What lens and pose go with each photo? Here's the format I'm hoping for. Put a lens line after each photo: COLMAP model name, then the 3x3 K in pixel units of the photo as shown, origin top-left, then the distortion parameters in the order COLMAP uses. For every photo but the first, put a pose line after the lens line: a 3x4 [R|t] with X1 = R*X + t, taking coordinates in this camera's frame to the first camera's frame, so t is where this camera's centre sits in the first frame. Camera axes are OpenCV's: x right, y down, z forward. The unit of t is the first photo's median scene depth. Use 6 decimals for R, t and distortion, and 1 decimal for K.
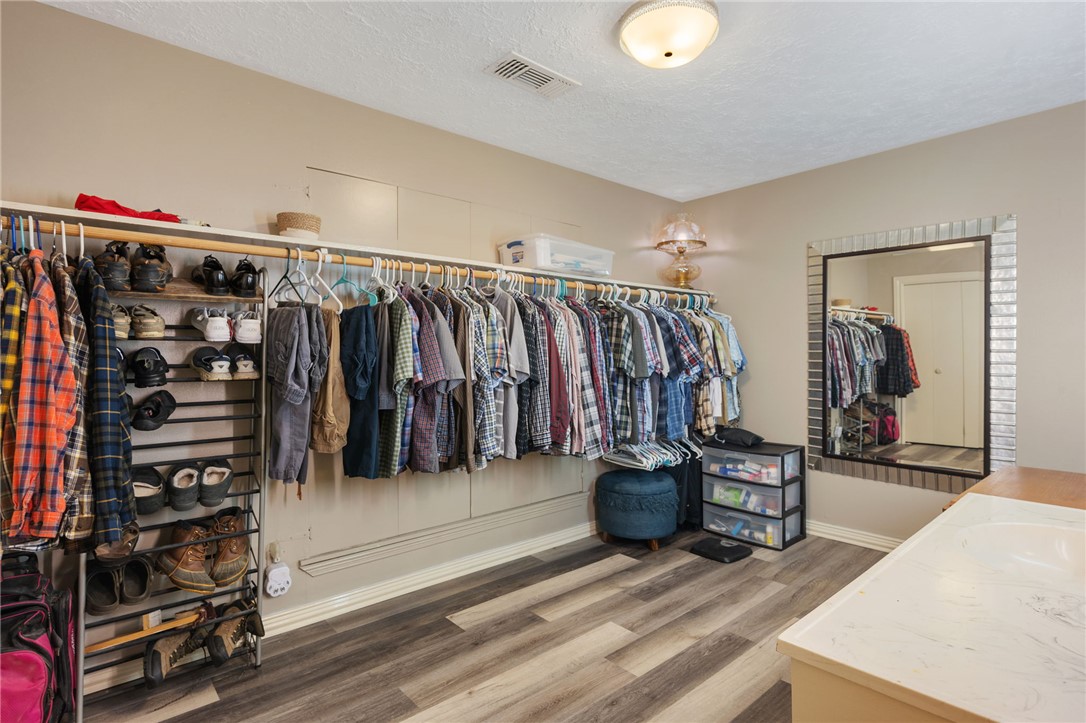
lens RADIAL K [[537.8, 0, 543.0], [0, 537.8, 361.5], [0, 0, 1]] dist [-0.018921, -0.000163]
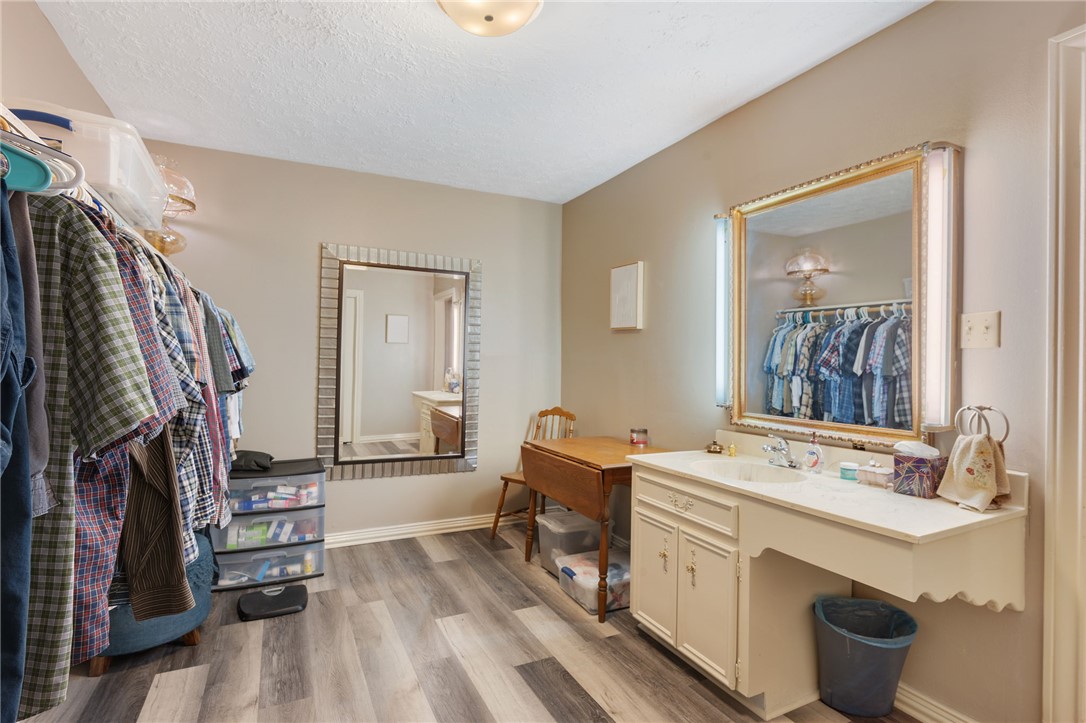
lens RADIAL K [[537.8, 0, 543.0], [0, 537.8, 361.5], [0, 0, 1]] dist [-0.018921, -0.000163]
pose [[0.253845, 0.007723, 0.967214, -0.341531], [0.003925, 0.999952, -0.009014, -0.000737], [-0.967237, 0.006085, 0.253803, 0.398994]]
